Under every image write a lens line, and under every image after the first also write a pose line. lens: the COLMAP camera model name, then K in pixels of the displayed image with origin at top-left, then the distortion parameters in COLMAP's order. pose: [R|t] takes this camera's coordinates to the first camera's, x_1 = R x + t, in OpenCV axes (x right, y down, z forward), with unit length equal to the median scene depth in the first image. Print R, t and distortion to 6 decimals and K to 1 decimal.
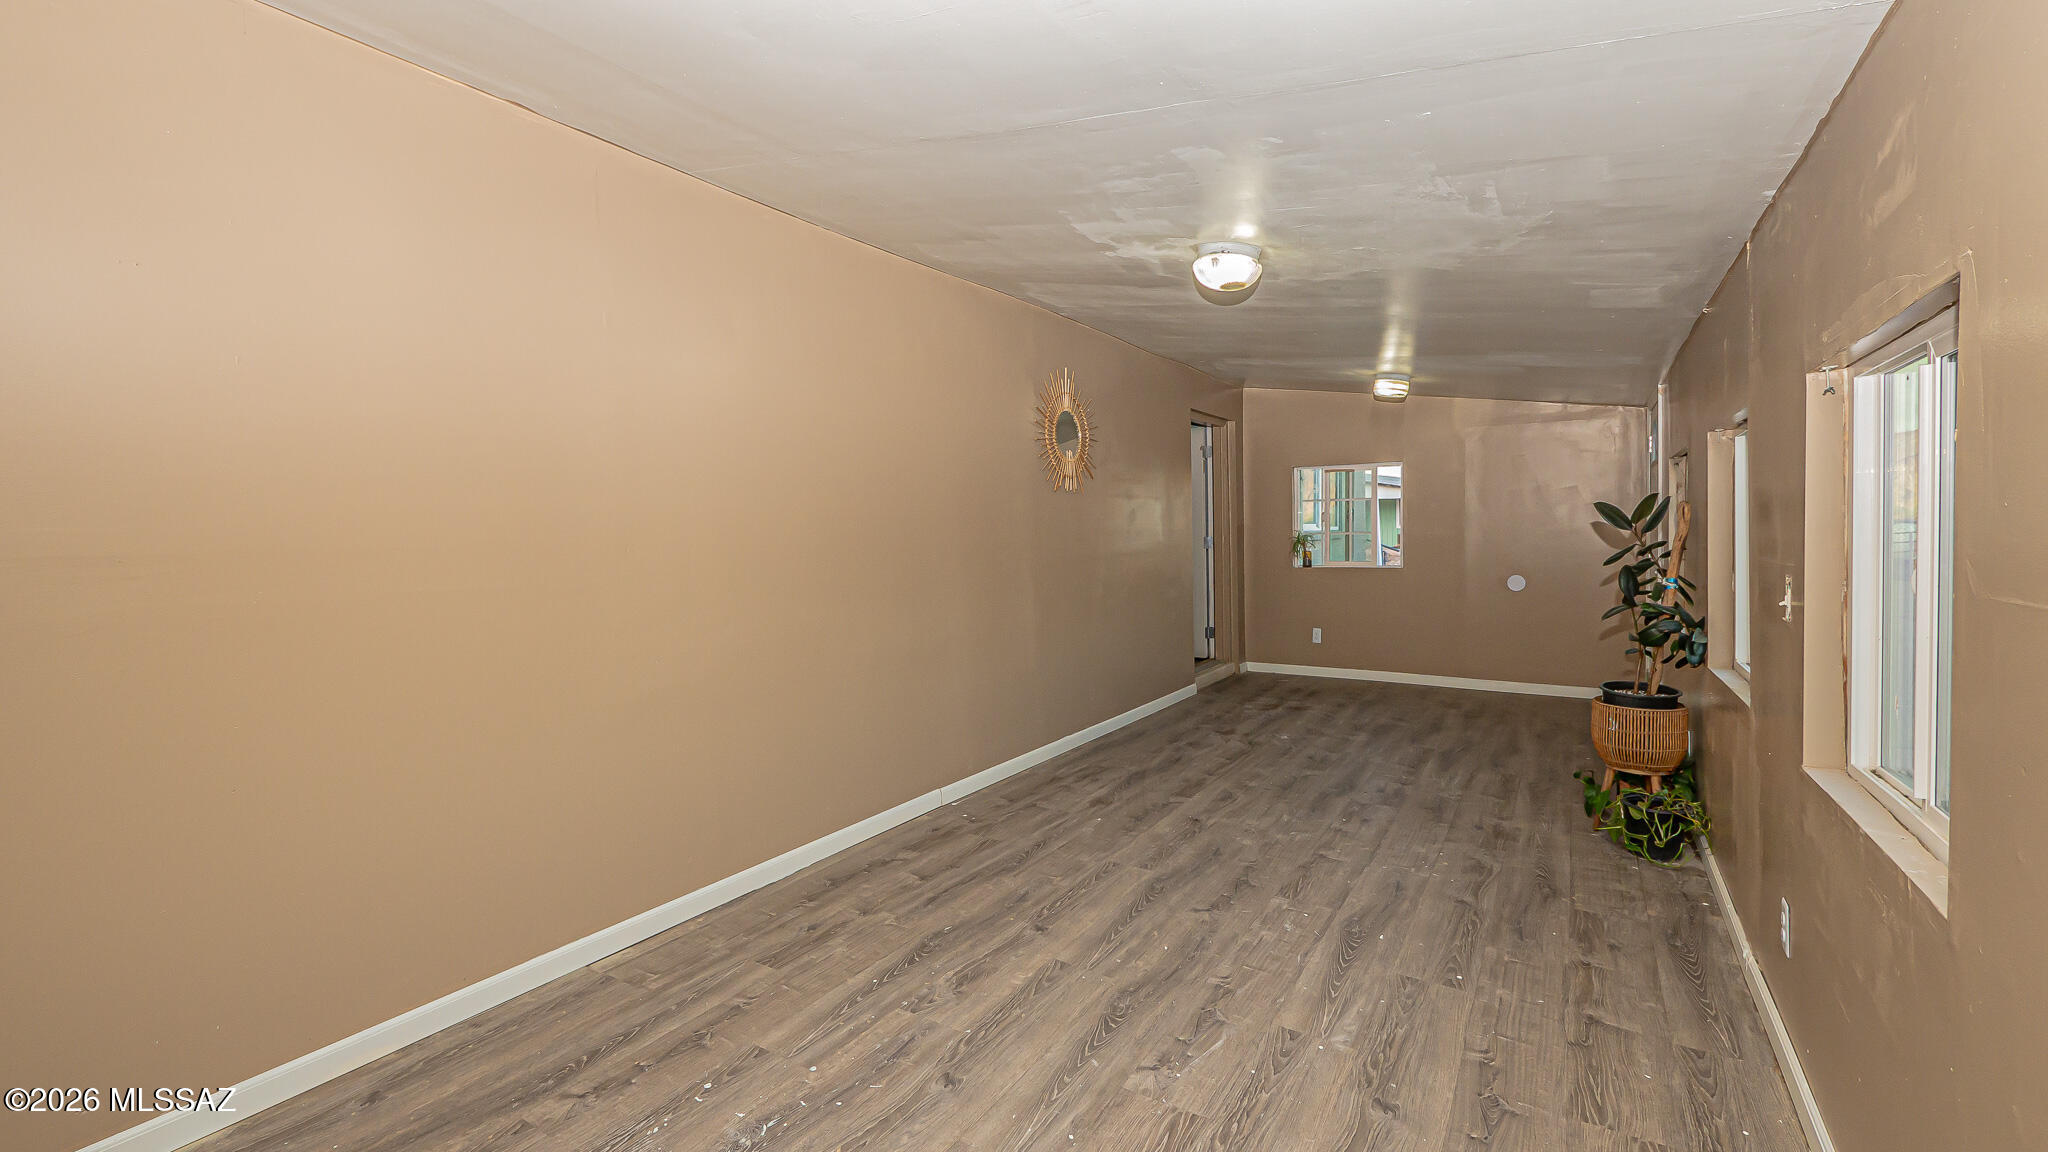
lens RADIAL K [[889.0, 0, 1024.0], [0, 889.0, 576.0], [0, 0, 1]] dist [-0.002613, -0.000673]
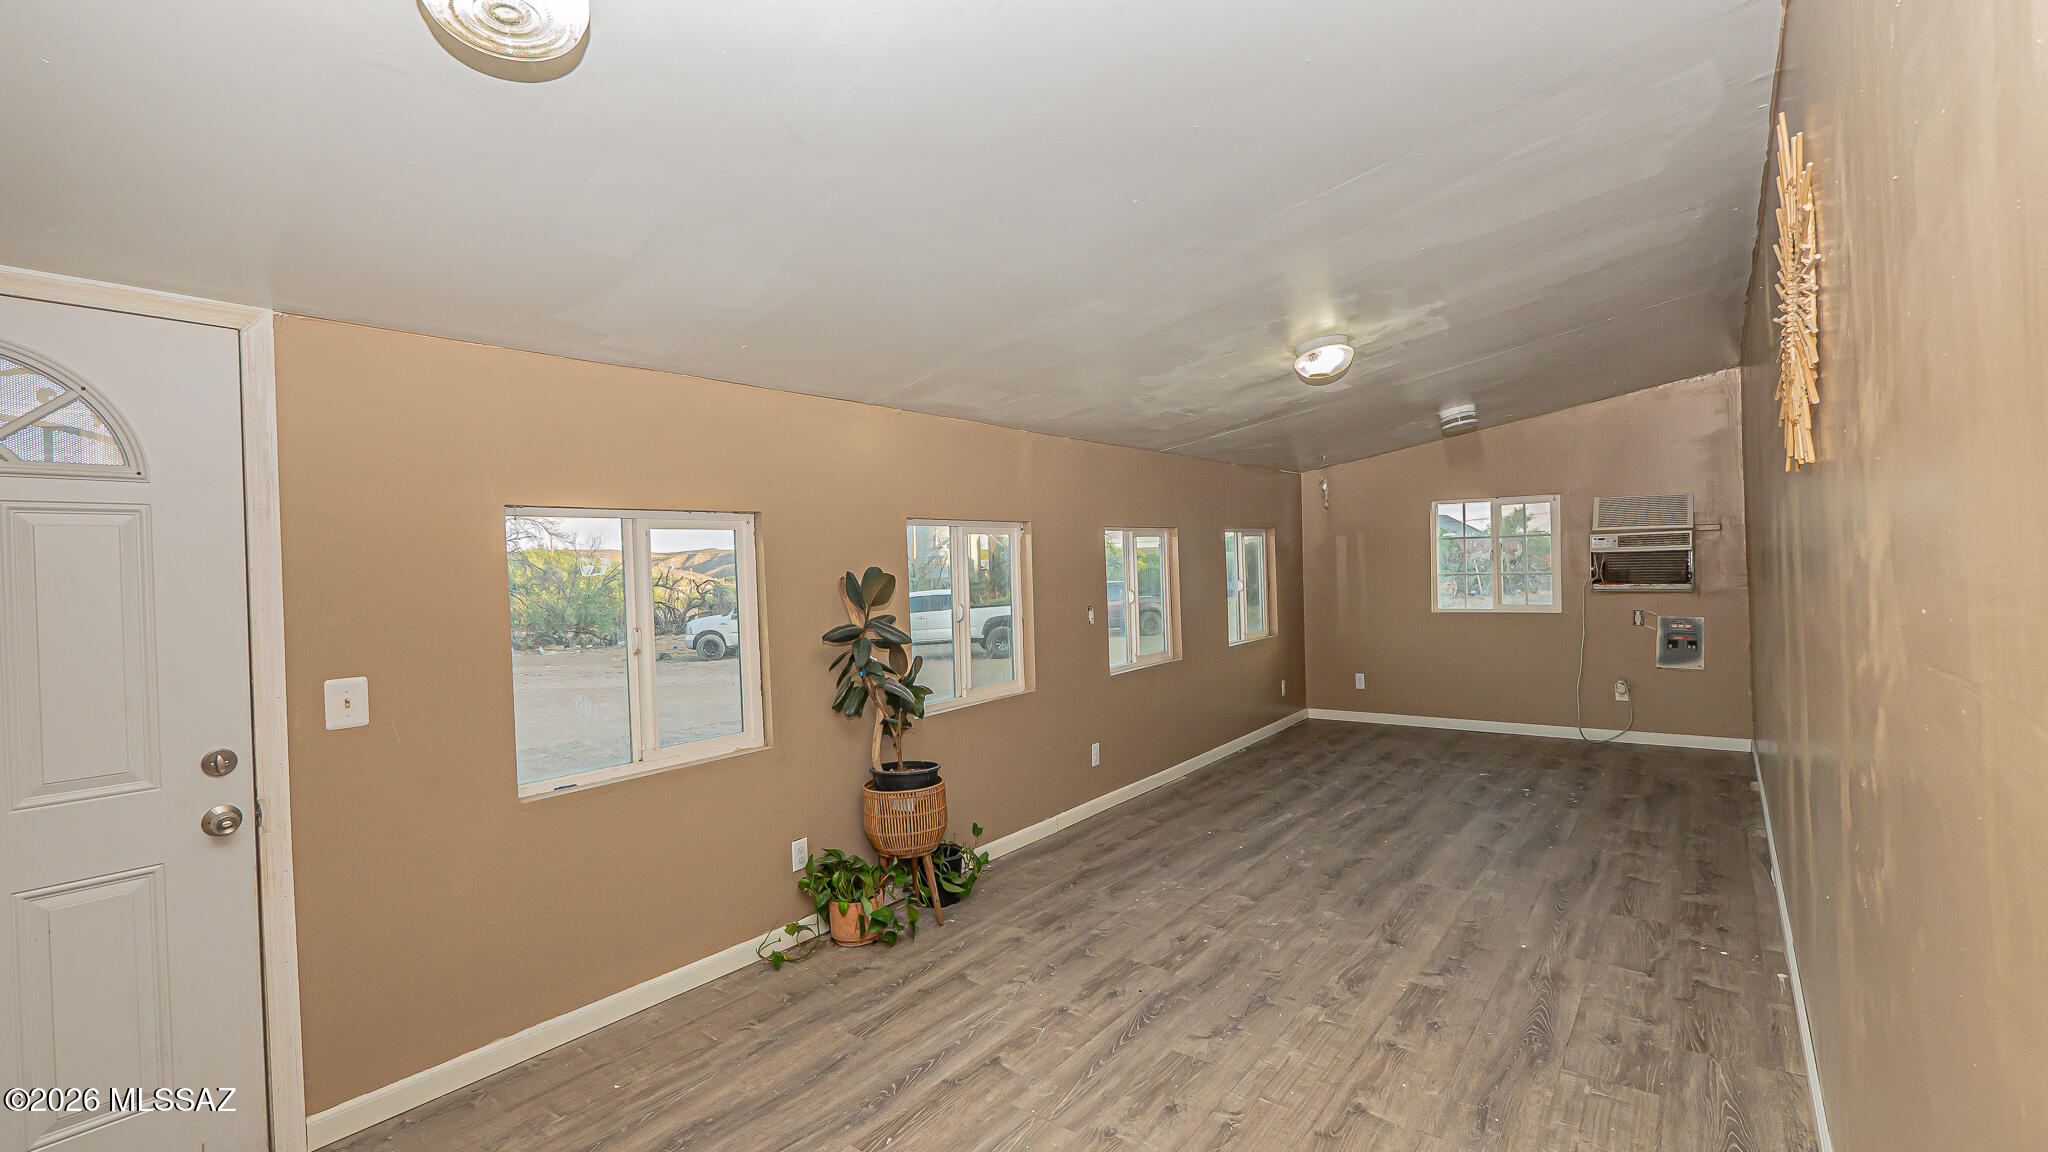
lens RADIAL K [[889.0, 0, 1024.0], [0, 889.0, 576.0], [0, 0, 1]] dist [-0.002613, -0.000673]
pose [[-0.993140, 0.056414, 0.102426, 0.459361], [0.061803, 0.996824, 0.050225, -0.123062], [-0.099267, 0.056211, -0.993472, 1.966765]]
